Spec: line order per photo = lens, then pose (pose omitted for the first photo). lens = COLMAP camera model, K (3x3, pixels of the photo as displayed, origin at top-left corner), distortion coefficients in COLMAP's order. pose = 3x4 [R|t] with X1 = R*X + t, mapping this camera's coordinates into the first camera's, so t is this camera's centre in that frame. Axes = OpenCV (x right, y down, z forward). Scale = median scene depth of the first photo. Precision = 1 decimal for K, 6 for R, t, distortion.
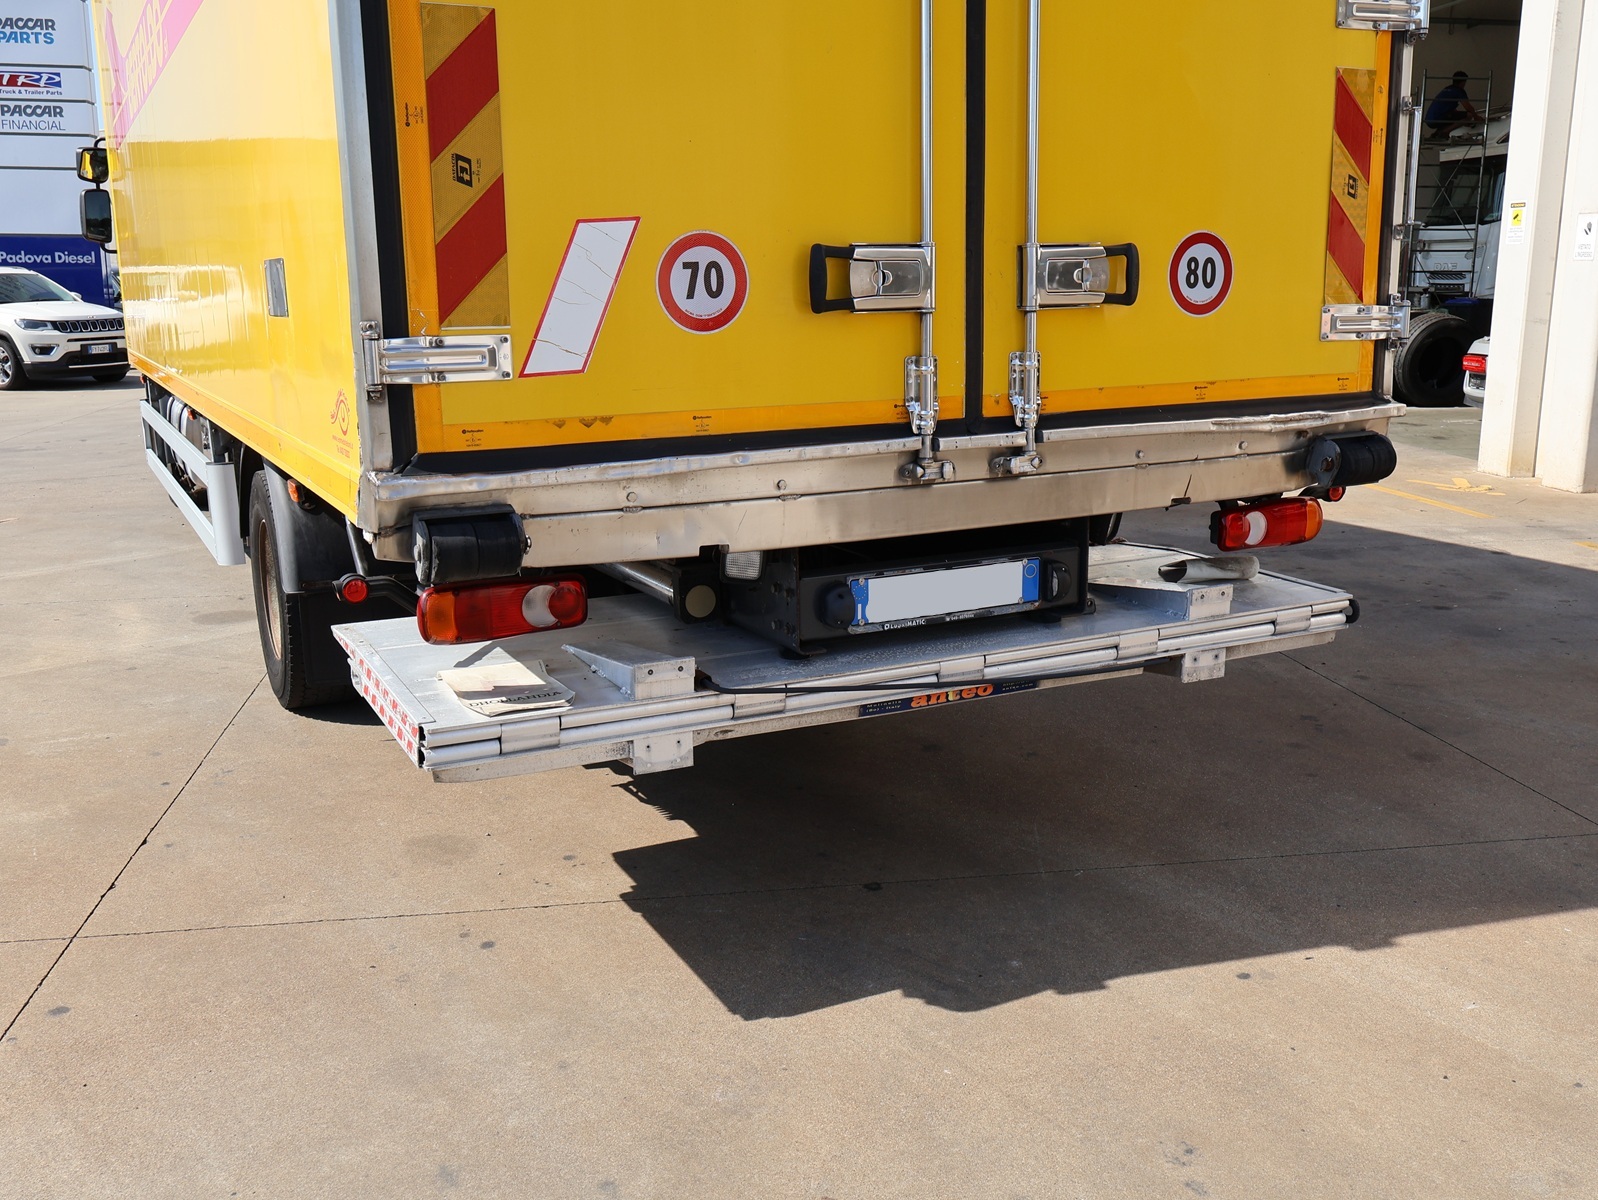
lens RADIAL K [[1495.6, 0, 796.1], [0, 1495.6, 597.3], [0, 0, 1]] dist [-0.007562, 0.006223]
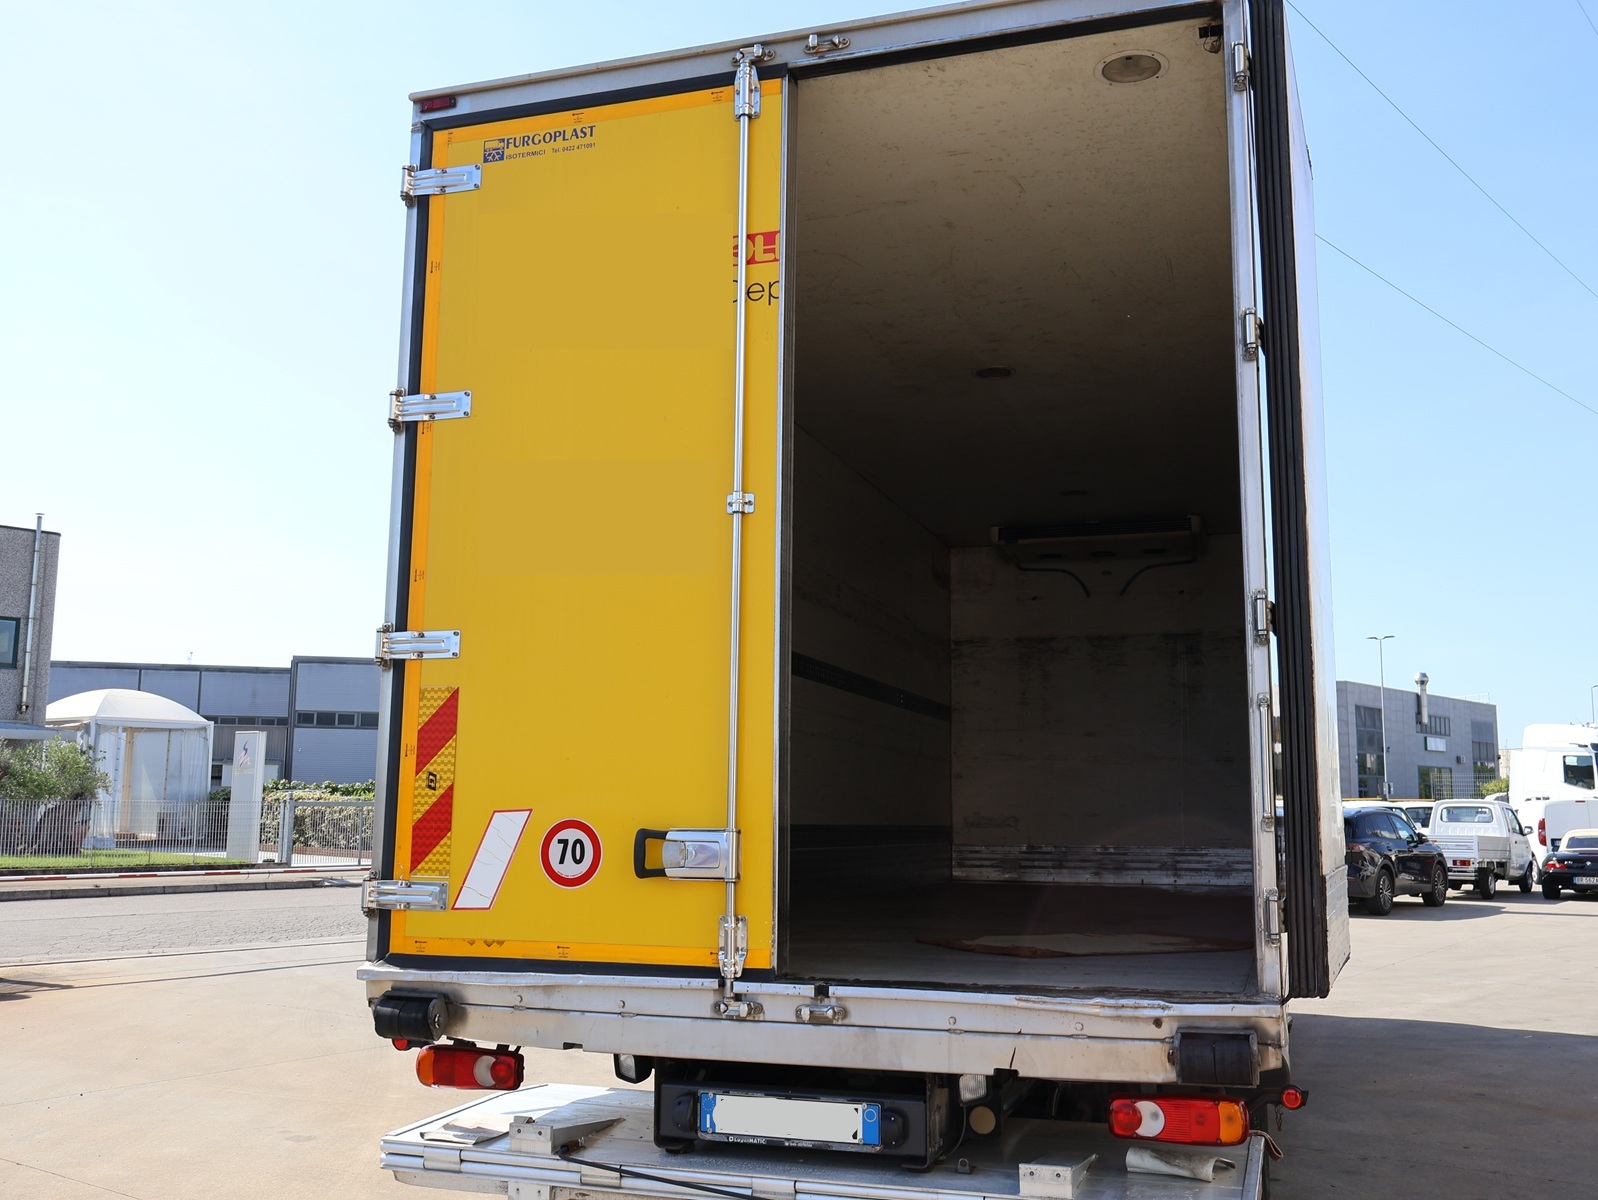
lens RADIAL K [[1495.6, 0, 796.1], [0, 1495.6, 597.3], [0, 0, 1]] dist [-0.007562, 0.006223]
pose [[0.705135, -0.083963, -0.704085, 0.999378], [-0.166660, 0.945523, -0.279663, -0.066365], [0.689209, 0.314542, 0.652728, 0.107440]]
